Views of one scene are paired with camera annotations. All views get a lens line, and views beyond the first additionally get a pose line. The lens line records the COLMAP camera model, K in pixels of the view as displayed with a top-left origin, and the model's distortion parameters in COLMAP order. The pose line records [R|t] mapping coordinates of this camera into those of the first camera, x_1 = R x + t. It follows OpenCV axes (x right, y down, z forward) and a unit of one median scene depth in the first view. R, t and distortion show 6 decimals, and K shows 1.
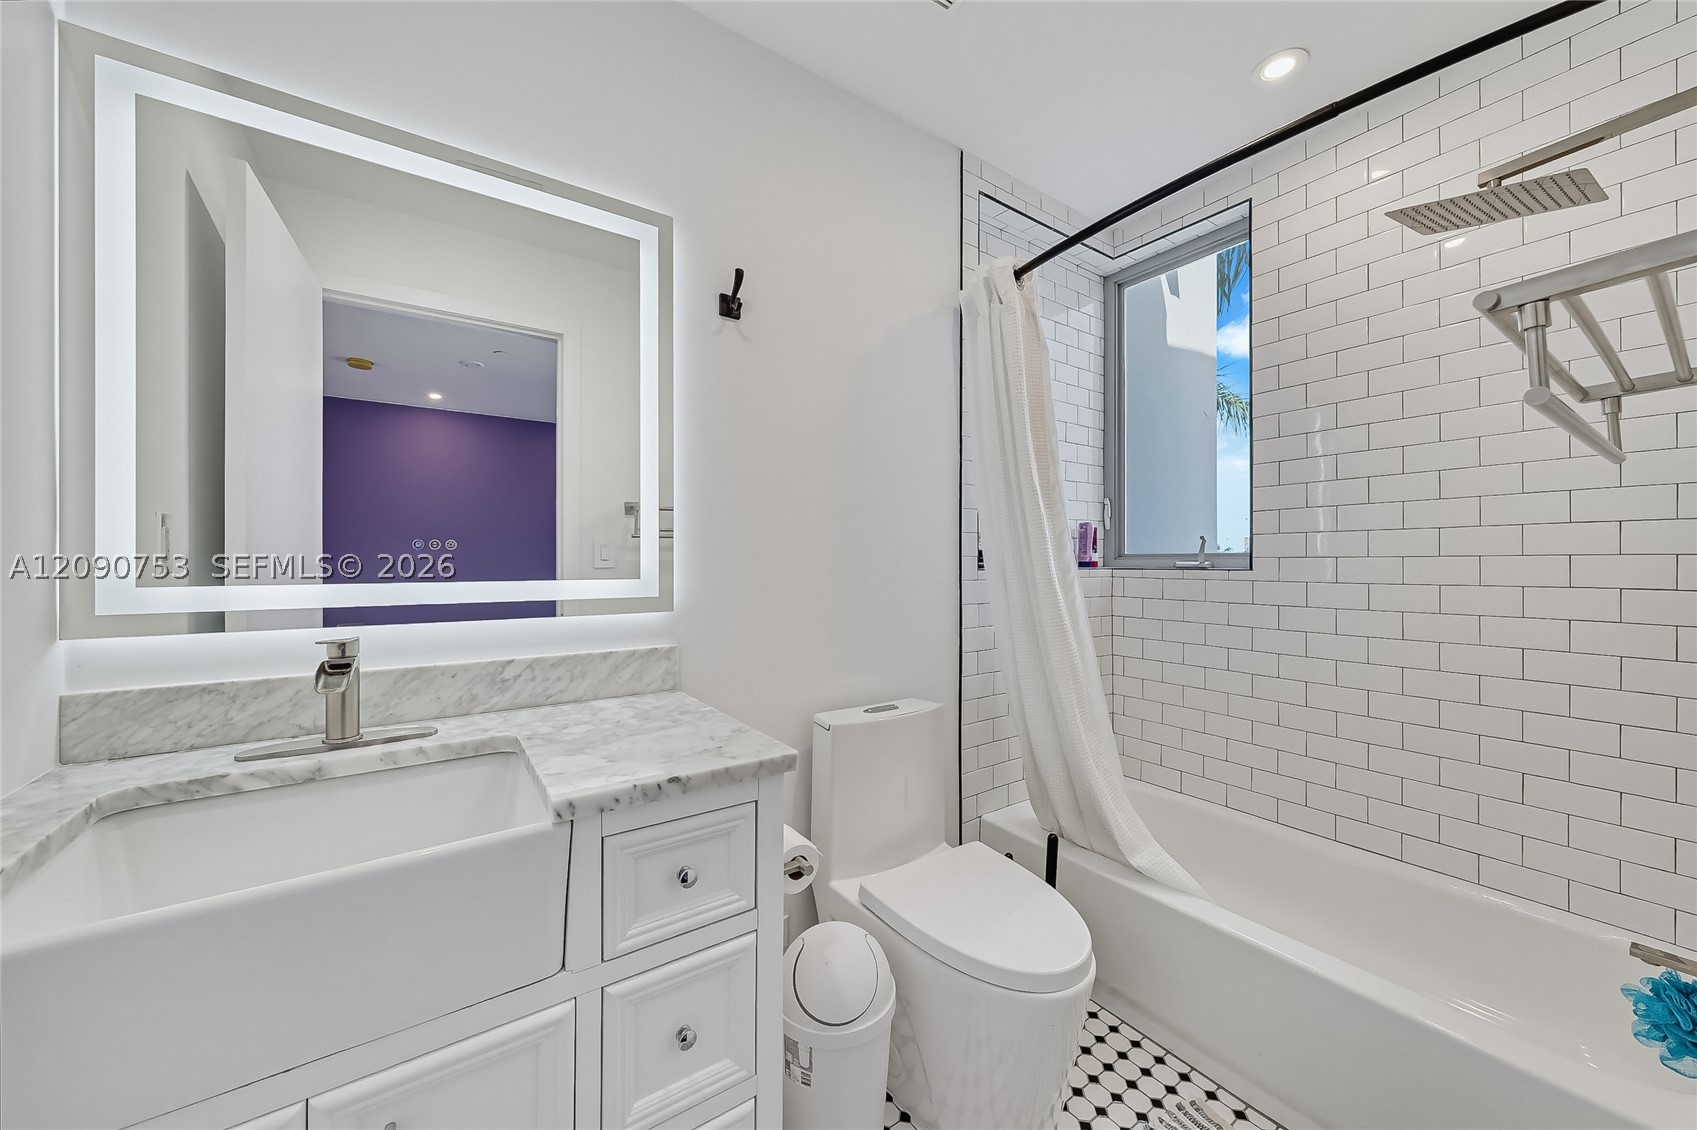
lens RADIAL K [[619.4, 0, 845.7], [0, 619.4, 563.8], [0, 0, 1]] dist [-0.000246, -0.000007]
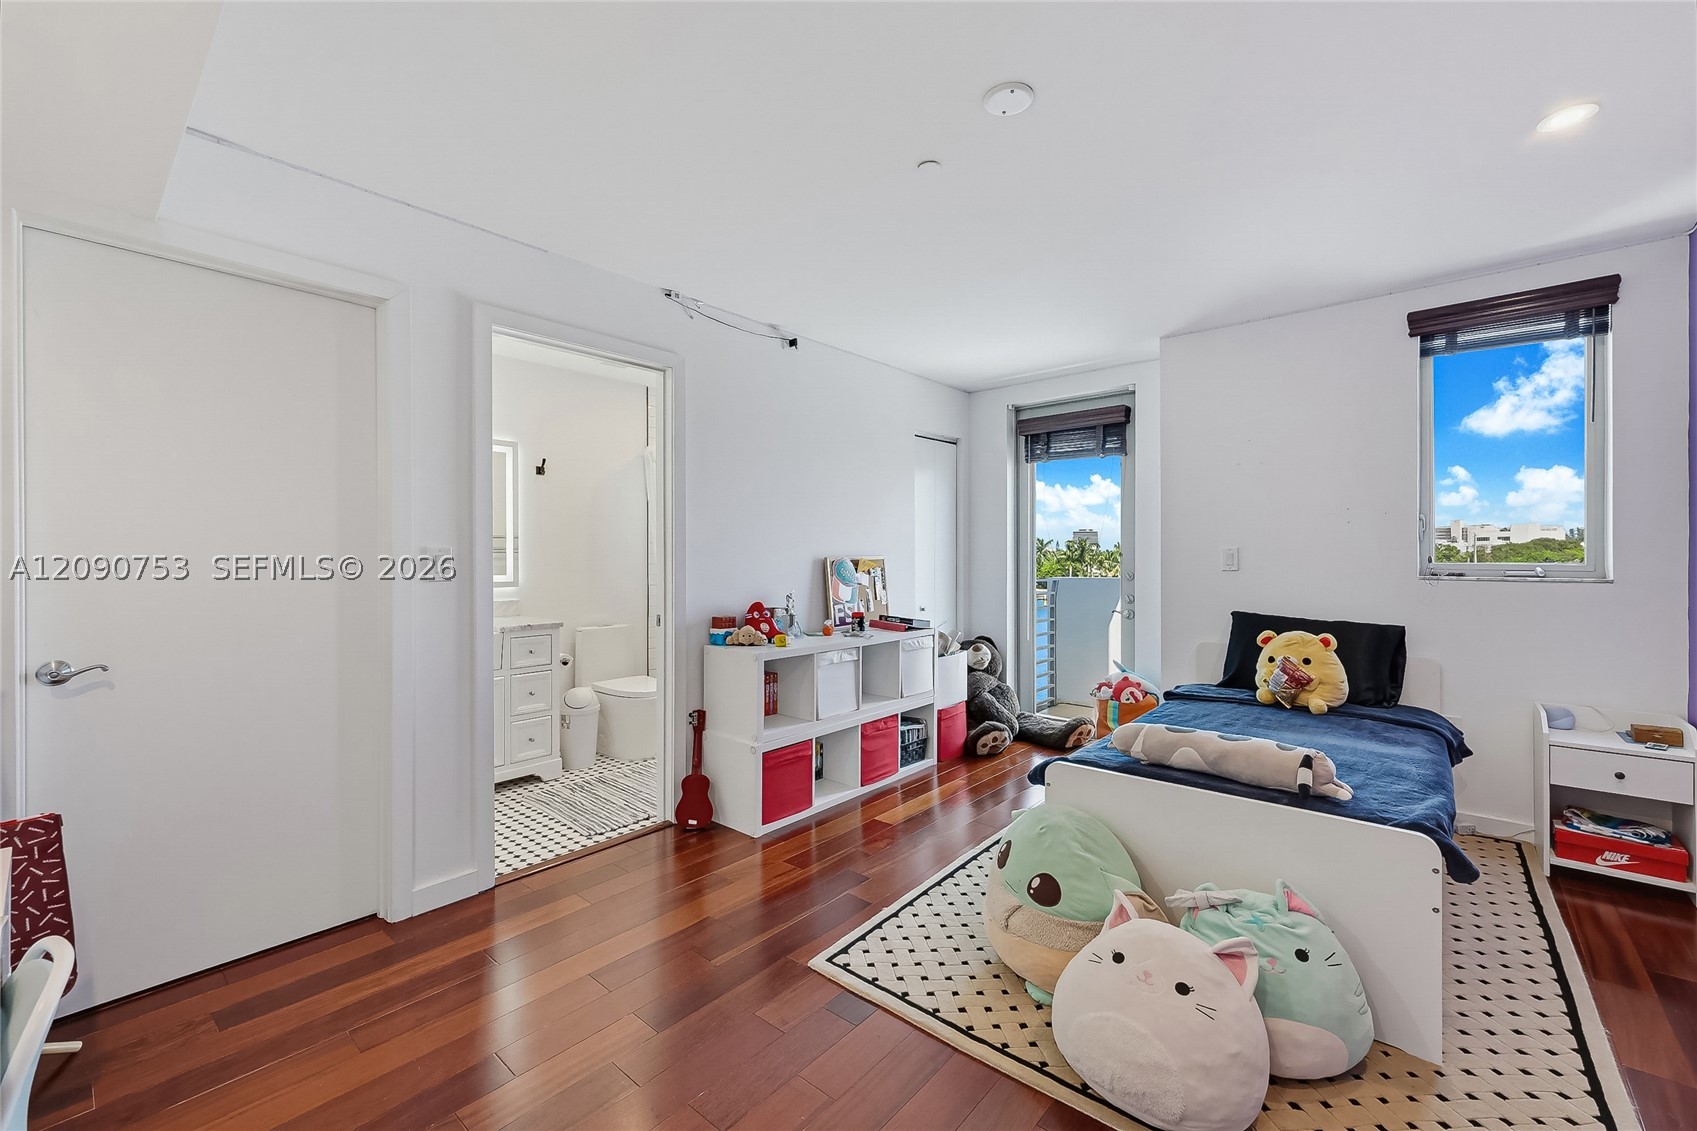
lens RADIAL K [[695.1, 0, 853.3], [0, 695.1, 560.4], [0, 0, 1]] dist [0.000525, 0.000009]
pose [[0.964854, -0.001635, 0.262783, 0.422111], [0.001049, 0.999997, 0.002372, -0.056661], [-0.262786, -0.002013, 0.964852, -2.909328]]
